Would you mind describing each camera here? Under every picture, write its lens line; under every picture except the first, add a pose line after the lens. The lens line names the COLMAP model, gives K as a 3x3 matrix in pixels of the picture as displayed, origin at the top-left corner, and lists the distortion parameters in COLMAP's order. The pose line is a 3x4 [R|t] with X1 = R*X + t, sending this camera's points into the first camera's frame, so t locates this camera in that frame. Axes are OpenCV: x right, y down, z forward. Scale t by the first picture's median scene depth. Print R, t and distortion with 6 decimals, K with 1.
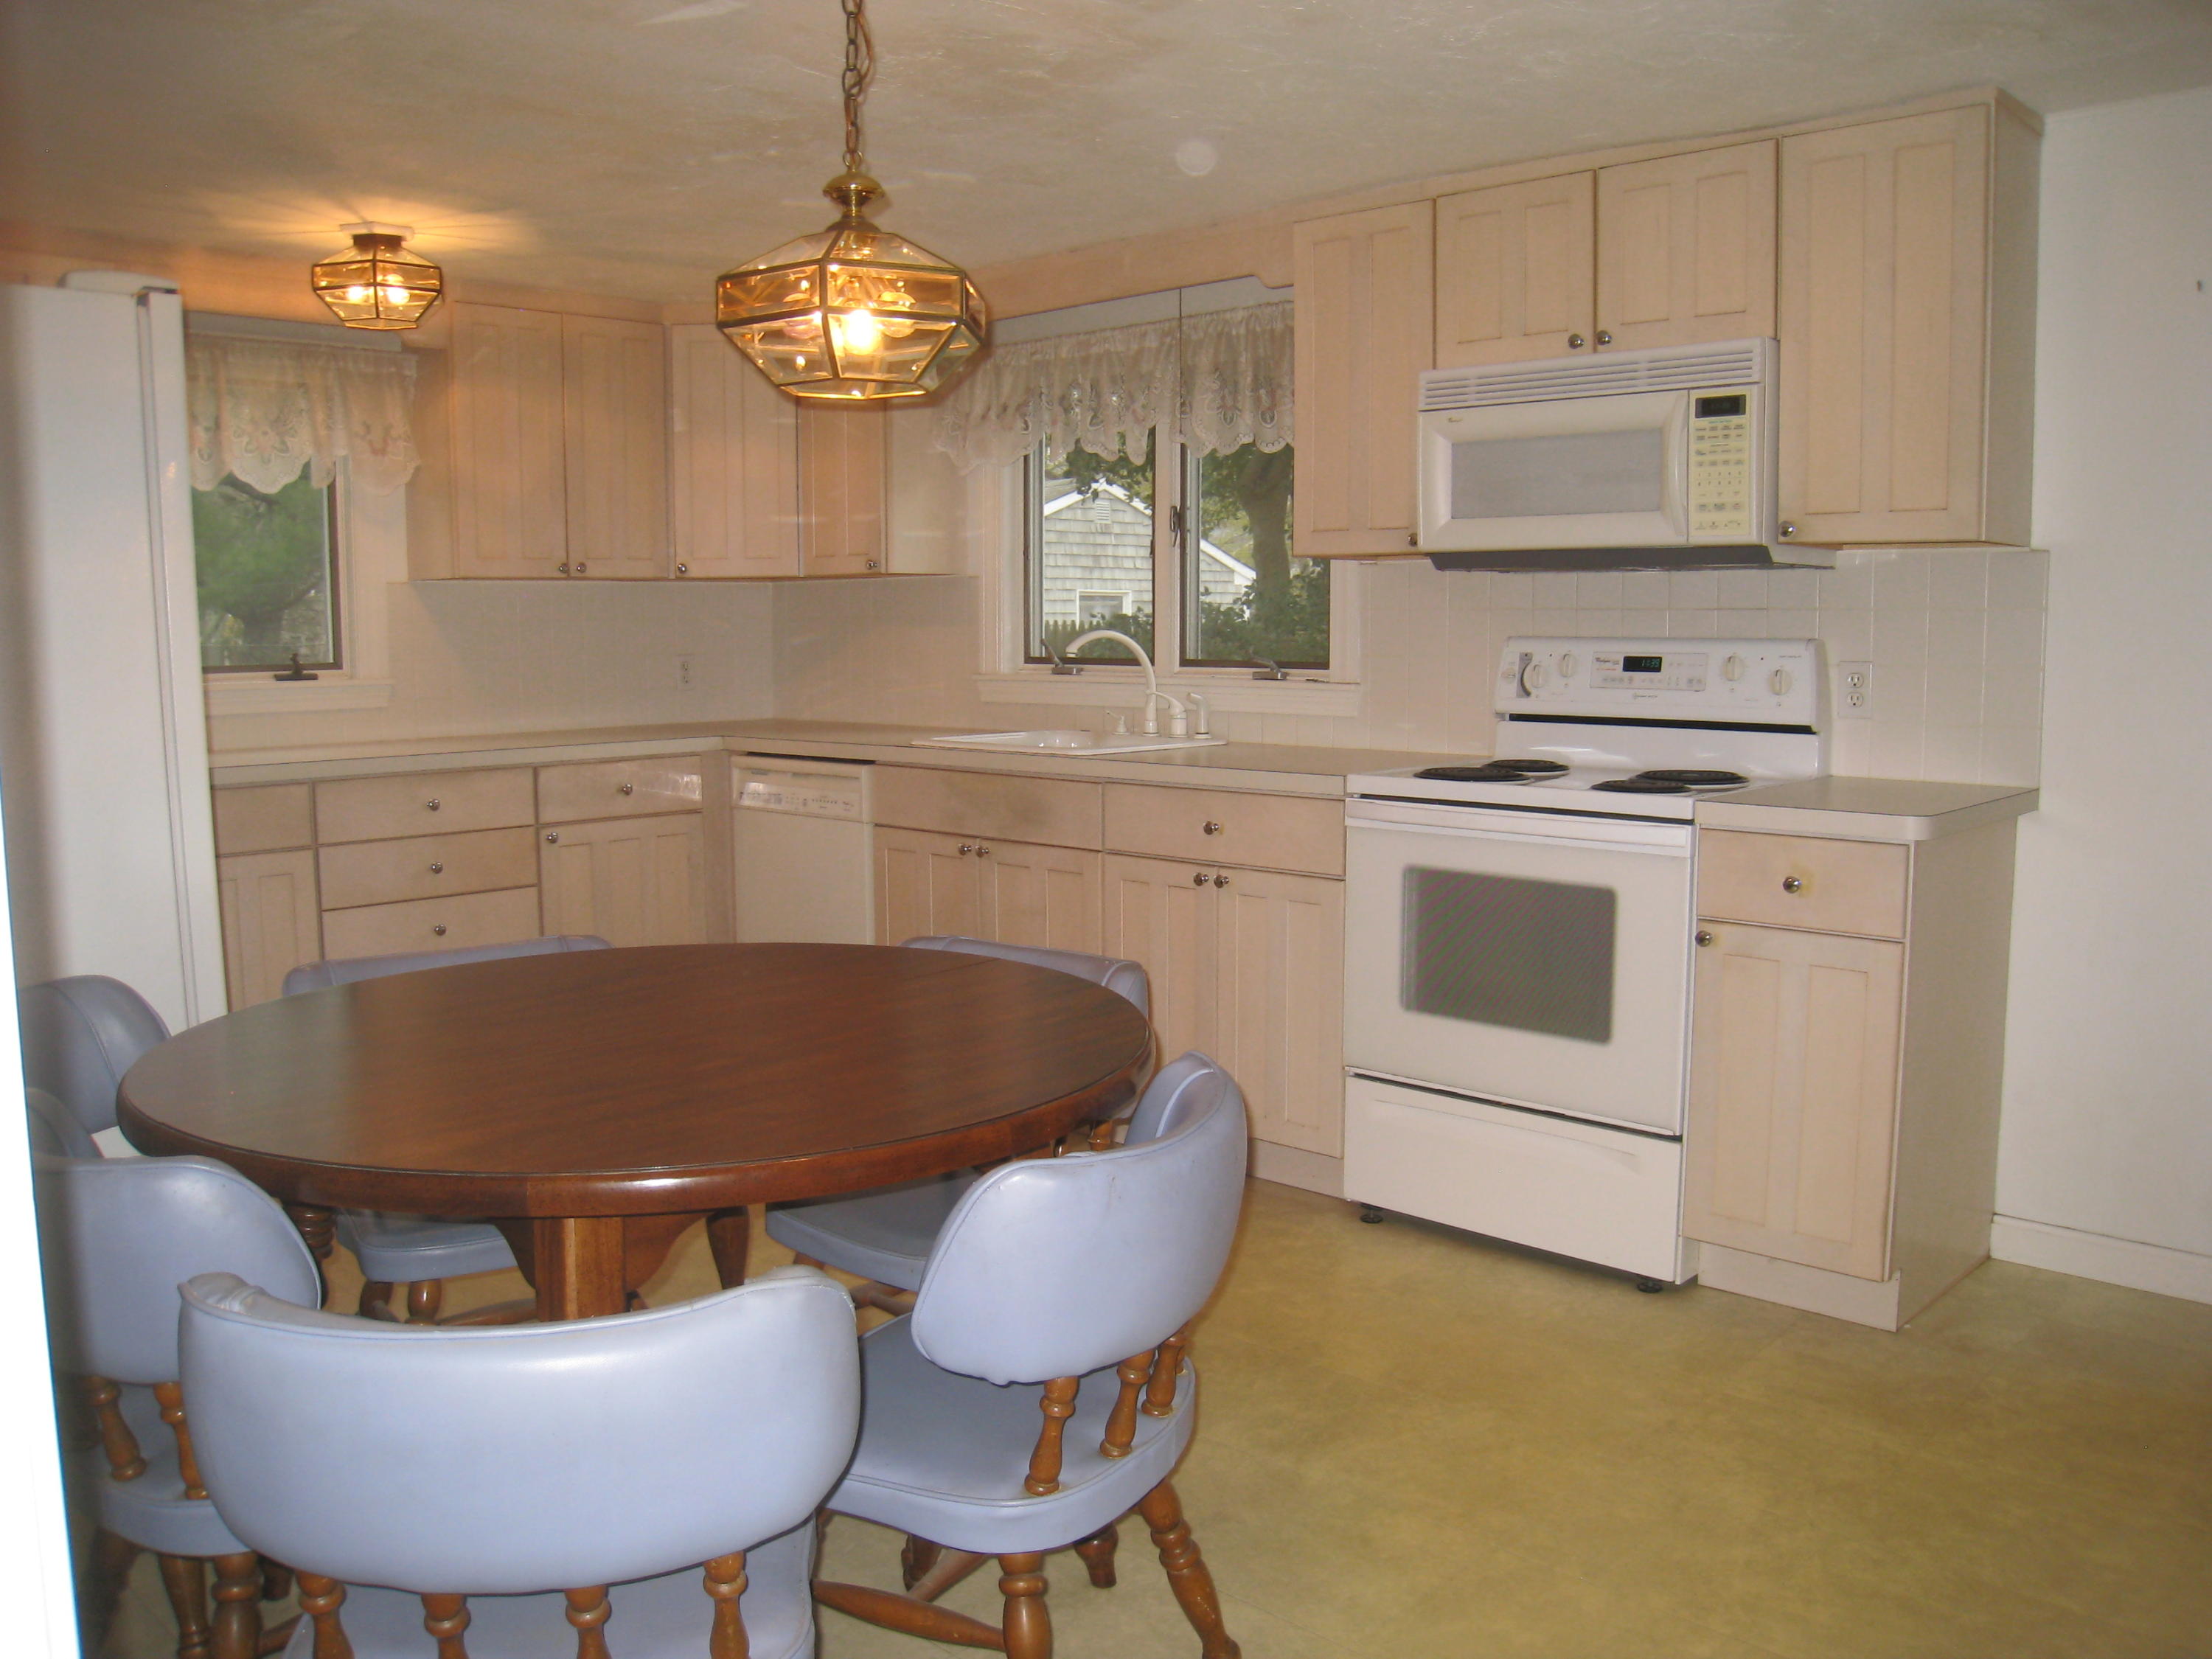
lens RADIAL K [[1809.5, 0, 1106.0], [0, 1809.5, 829.5], [0, 0, 1]] dist [-0.169168, 0.114220]
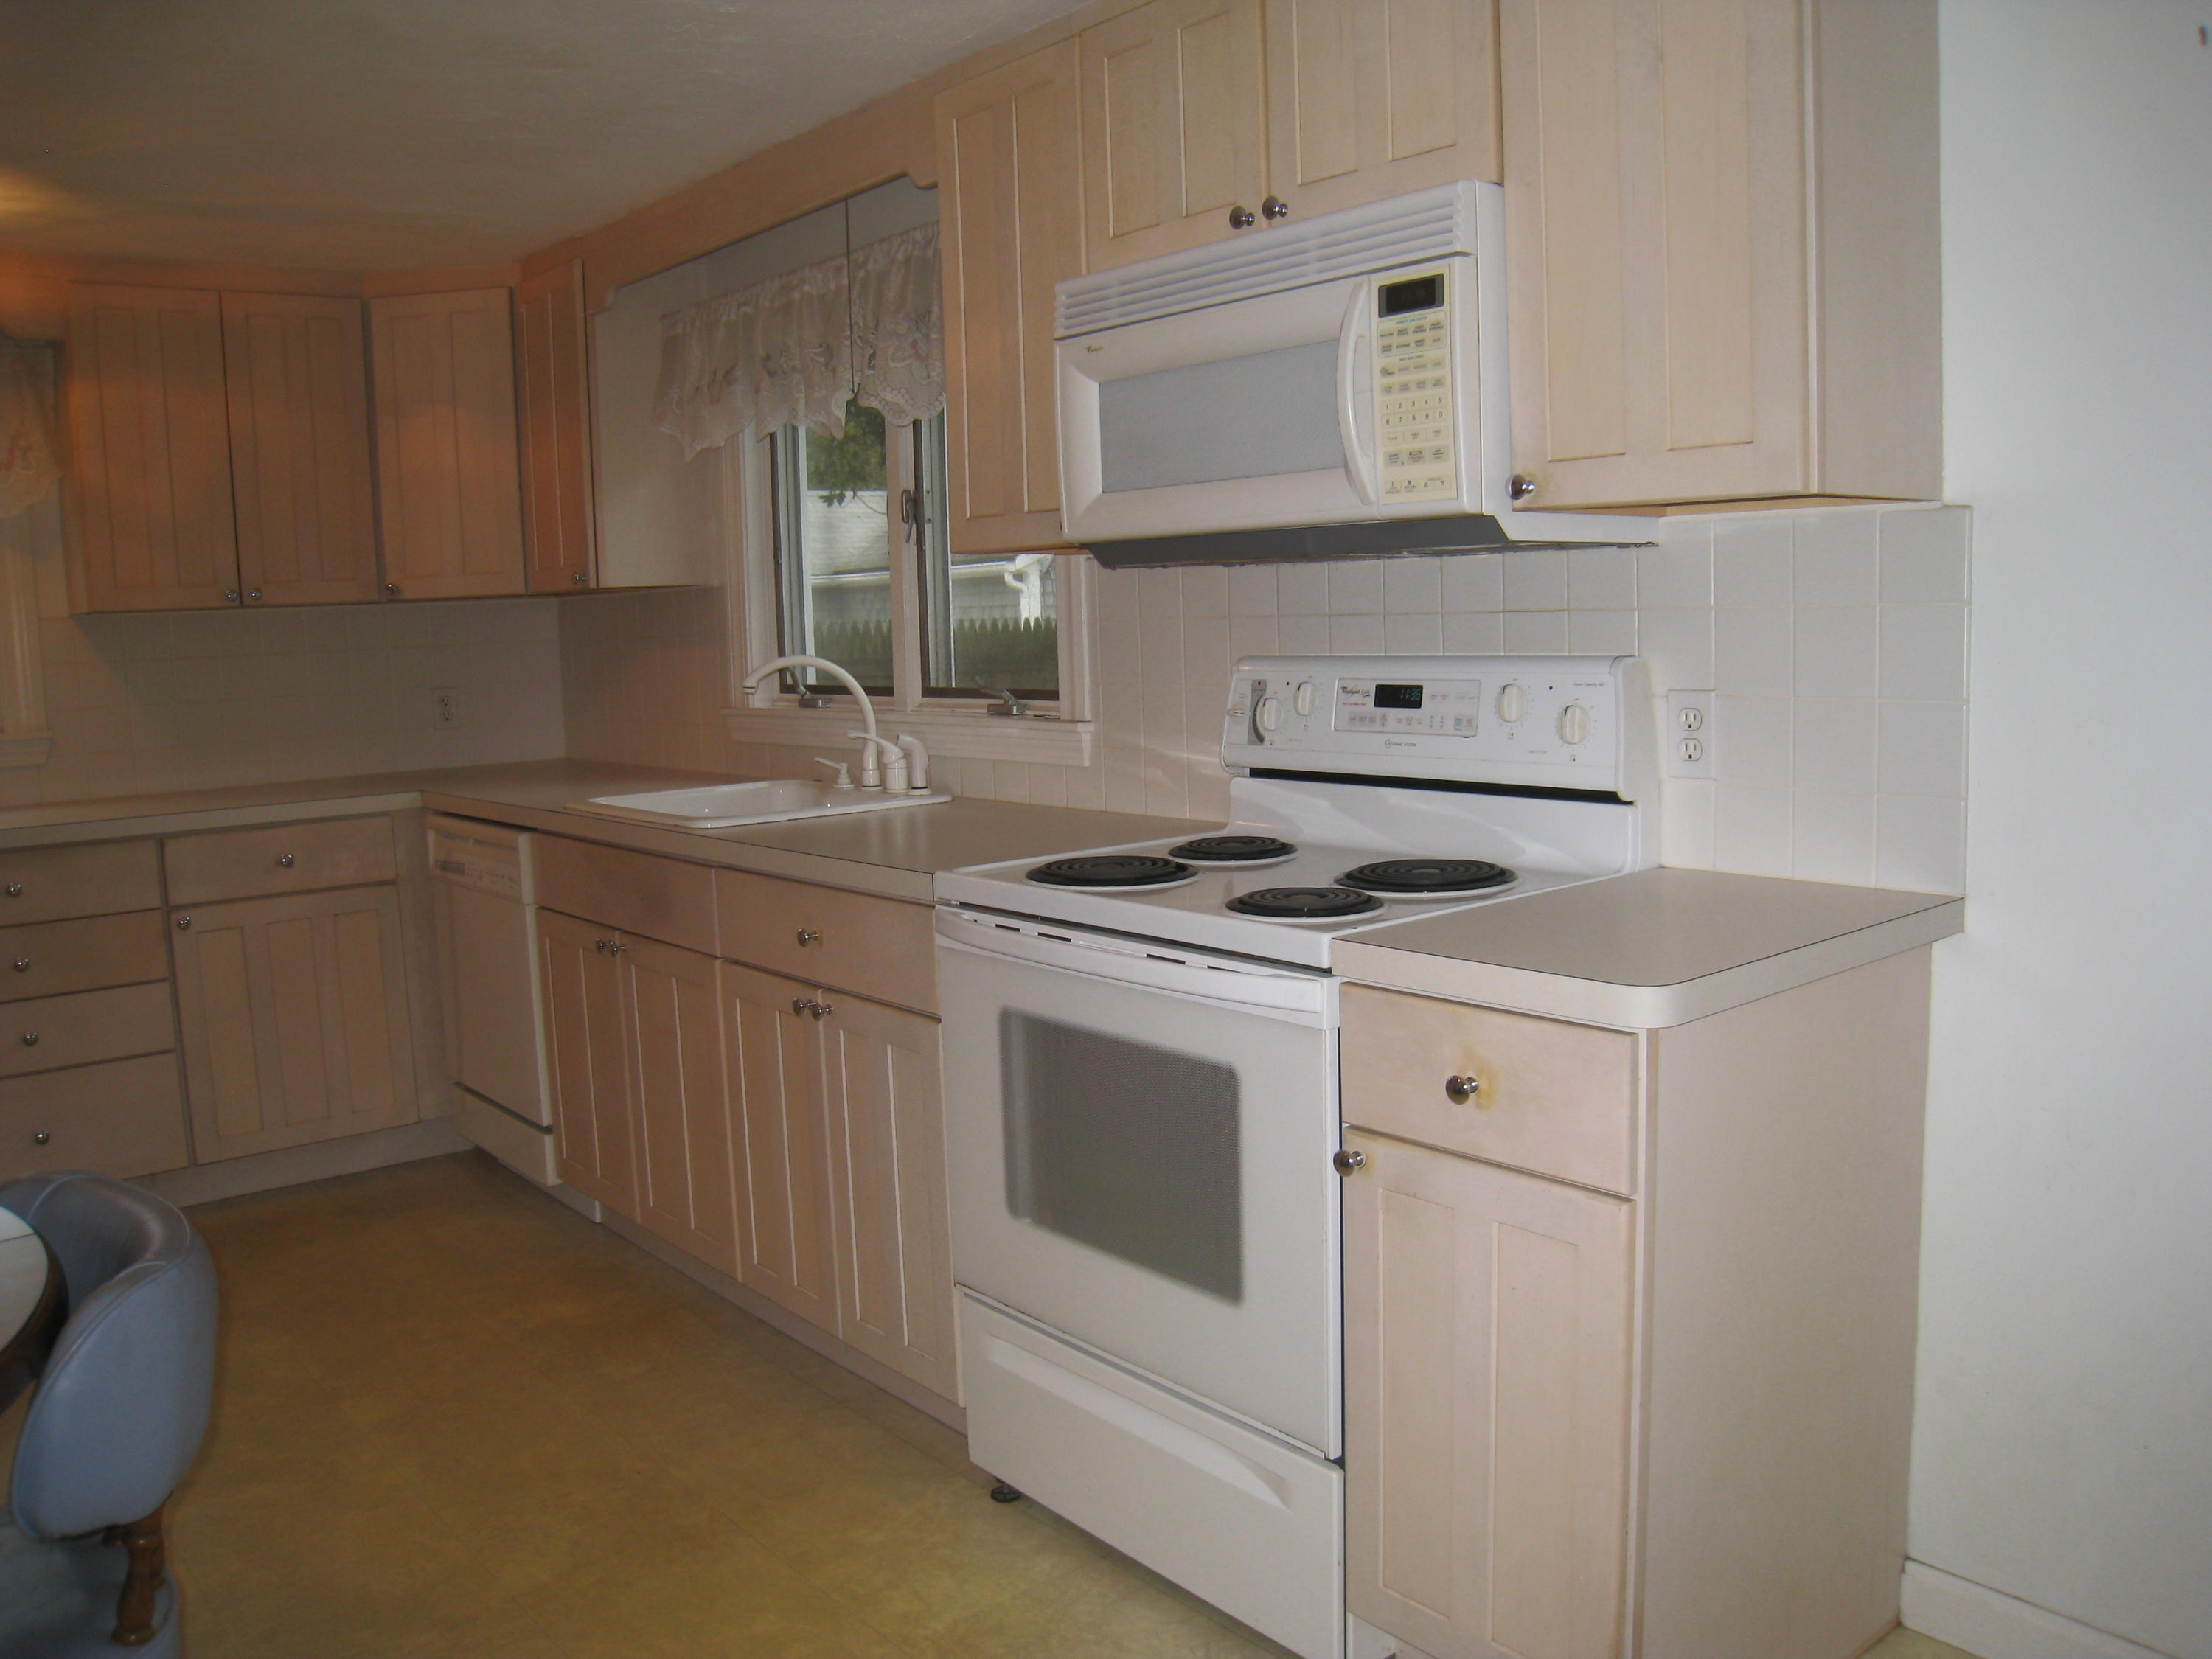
lens RADIAL K [[1809.5, 0, 1106.0], [0, 1809.5, 829.5], [0, 0, 1]] dist [-0.169168, 0.114220]
pose [[0.992498, -0.013291, -0.121540, 0.273391], [0.014317, 0.999869, 0.007570, -0.049201], [0.121424, -0.009253, 0.992558, 0.310338]]
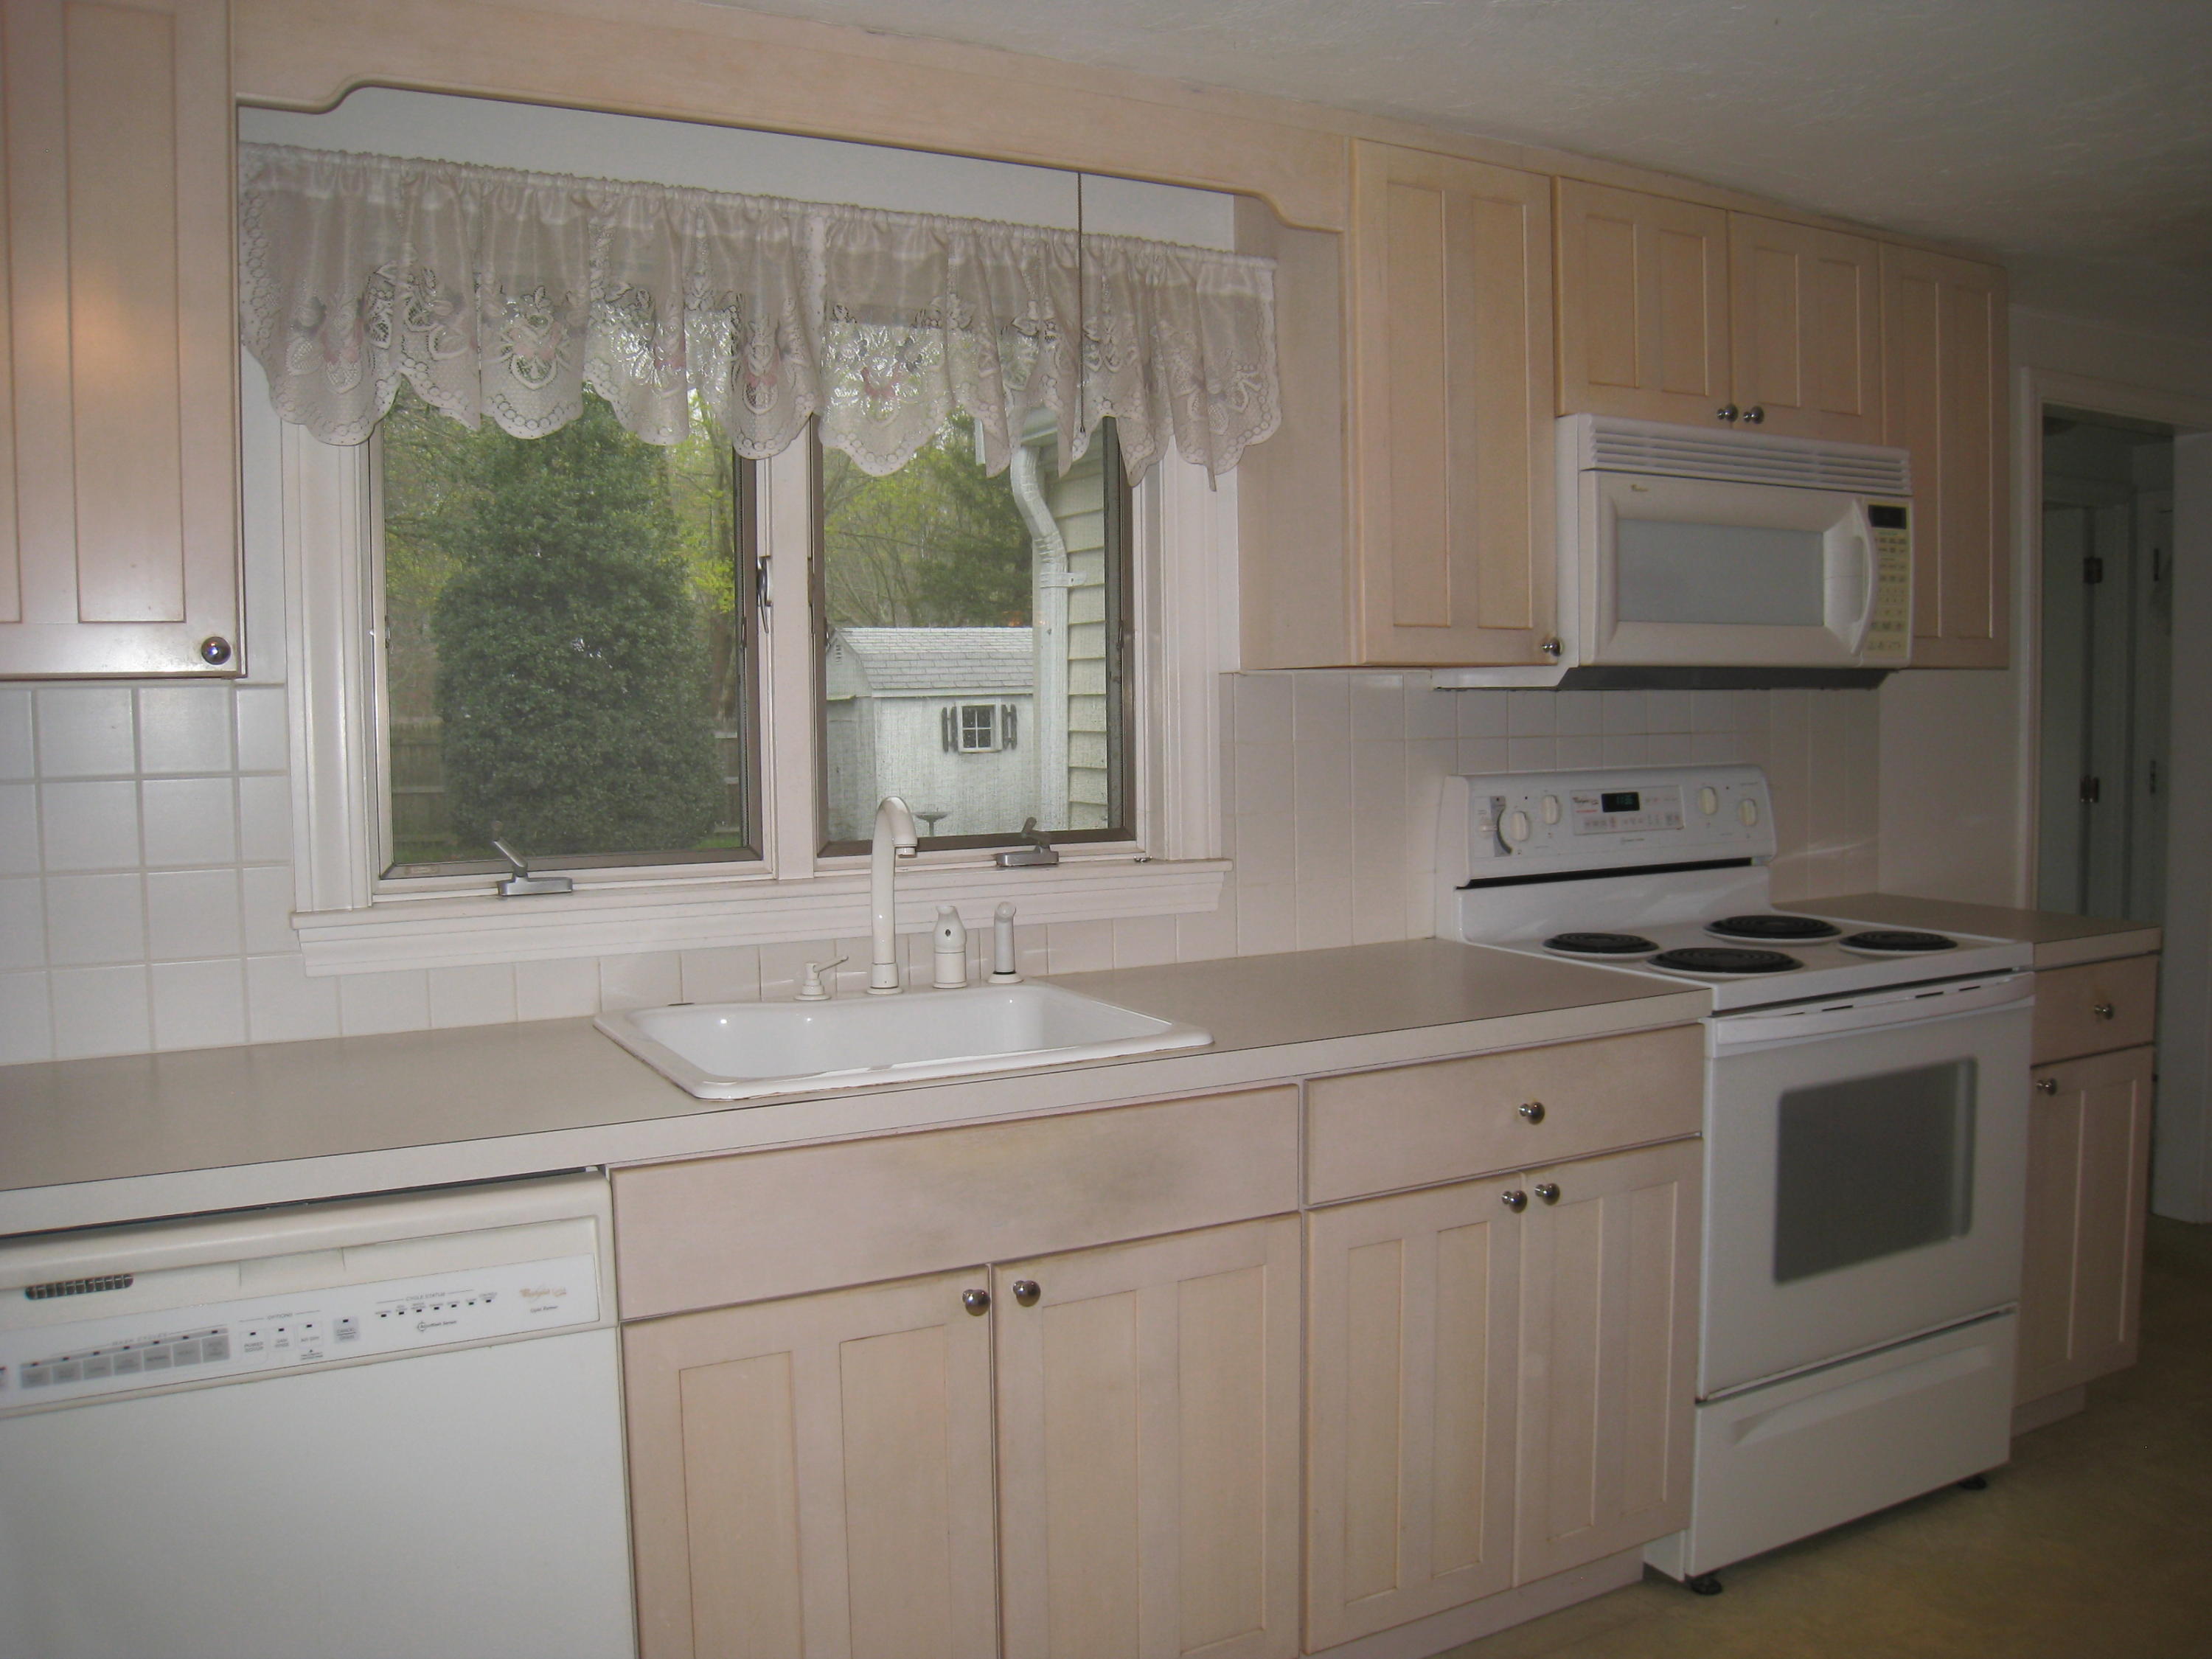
lens RADIAL K [[1809.5, 0, 1106.0], [0, 1809.5, 829.5], [0, 0, 1]] dist [-0.169168, 0.114220]
pose [[0.309249, -0.067191, 0.948604, -0.566818], [0.120833, 0.992192, 0.030887, -0.135038], [-0.943273, 0.105071, 0.314953, 0.965279]]
